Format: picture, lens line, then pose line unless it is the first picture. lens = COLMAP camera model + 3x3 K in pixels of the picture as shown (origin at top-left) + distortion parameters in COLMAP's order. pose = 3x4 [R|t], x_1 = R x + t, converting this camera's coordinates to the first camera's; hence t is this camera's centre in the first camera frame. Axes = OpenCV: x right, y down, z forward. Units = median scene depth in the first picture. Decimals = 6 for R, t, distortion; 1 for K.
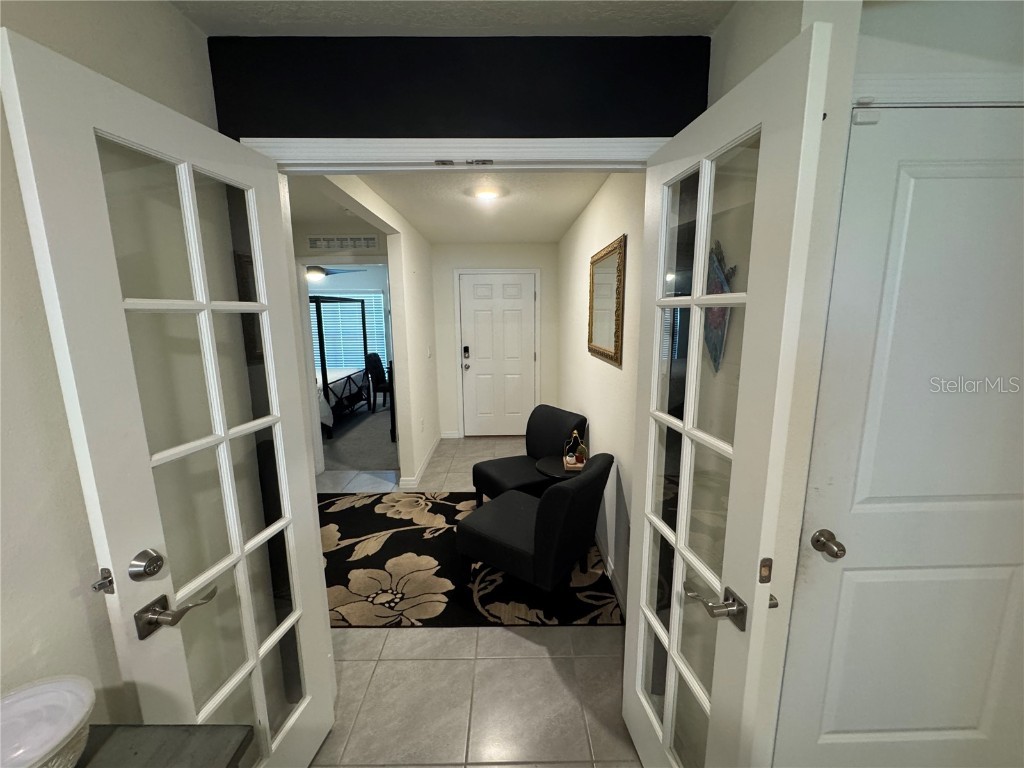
lens RADIAL K [[408.1, 0, 510.6], [0, 408.1, 382.4], [0, 0, 1]] dist [-0.003987, 0.000569]
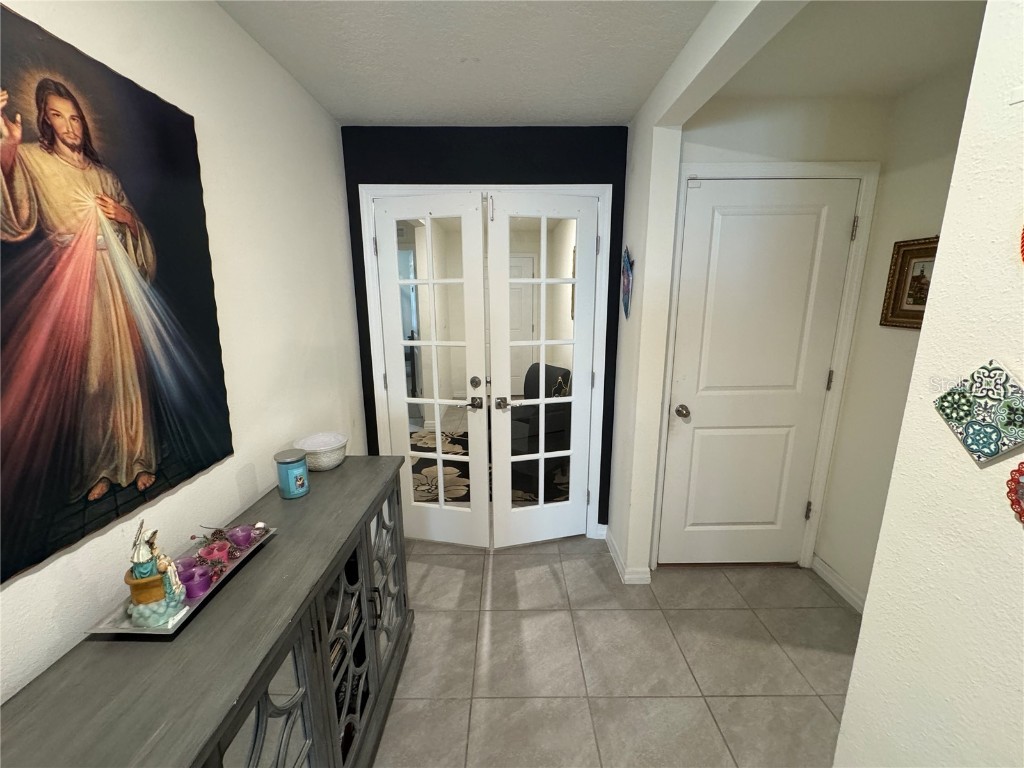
lens RADIAL K [[408.1, 0, 511.9], [0, 408.1, 382.3], [0, 0, 1]] dist [-0.003987, 0.000569]
pose [[0.999991, 0.004198, -0.000827, 0.000709], [-0.004156, 0.998959, 0.045419, 0.138732], [0.001016, -0.045415, 0.998968, -0.646777]]
